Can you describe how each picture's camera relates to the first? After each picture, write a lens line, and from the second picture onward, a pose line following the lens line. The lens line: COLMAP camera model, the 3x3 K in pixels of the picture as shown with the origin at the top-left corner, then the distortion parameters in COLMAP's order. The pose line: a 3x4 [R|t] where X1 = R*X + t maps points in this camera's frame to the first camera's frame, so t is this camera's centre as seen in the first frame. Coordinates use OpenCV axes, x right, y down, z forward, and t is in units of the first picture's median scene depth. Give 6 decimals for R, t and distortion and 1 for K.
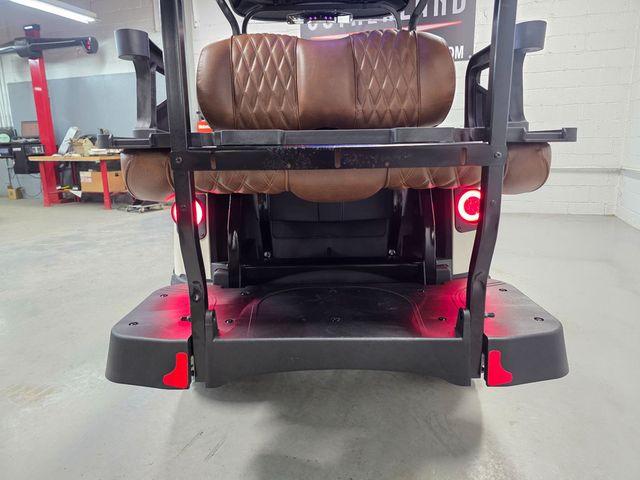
lens RADIAL K [[440.0, 0, 321.5], [0, 440.0, 234.1], [0, 0, 1]] dist [0.030346, -0.020015]
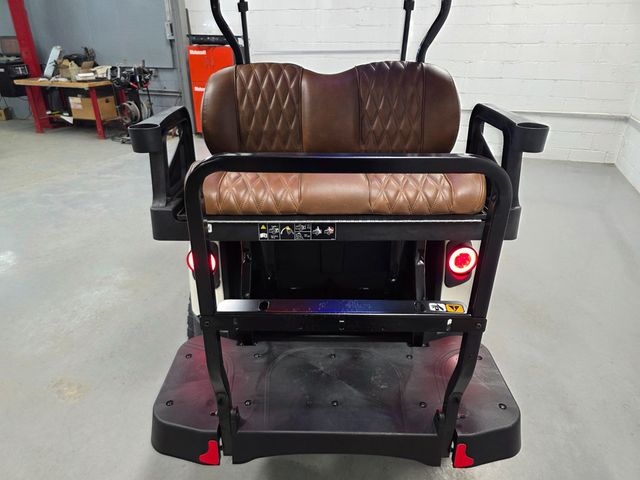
lens RADIAL K [[440.0, 0, 315.6], [0, 440.0, 246.8], [0, 0, 1]] dist [0.030346, -0.020015]
pose [[0.999826, 0.018641, 0.000222, -0.018494], [-0.018131, 0.969565, 0.244160, -0.307958], [0.004336, -0.244122, 0.969735, -0.045333]]
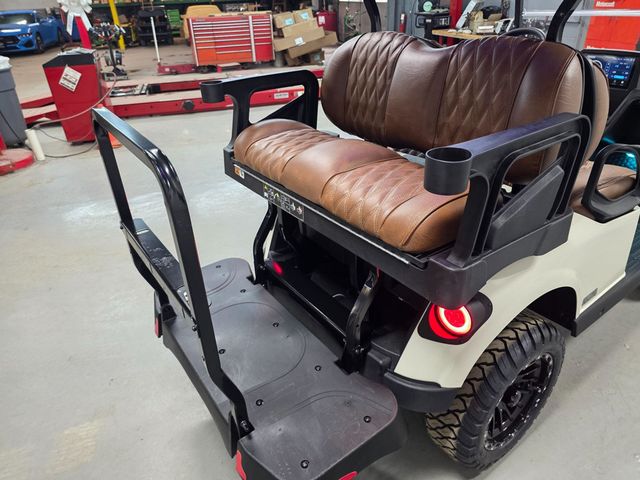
lens RADIAL K [[440.0, 0, 323.1], [0, 440.0, 242.3], [0, 0, 1]] dist [0.030346, -0.020015]
pose [[0.597284, 0.396450, -0.697194, 0.615767], [-0.139280, 0.907350, 0.396631, -0.411631], [0.789843, -0.139797, 0.597164, 0.293945]]
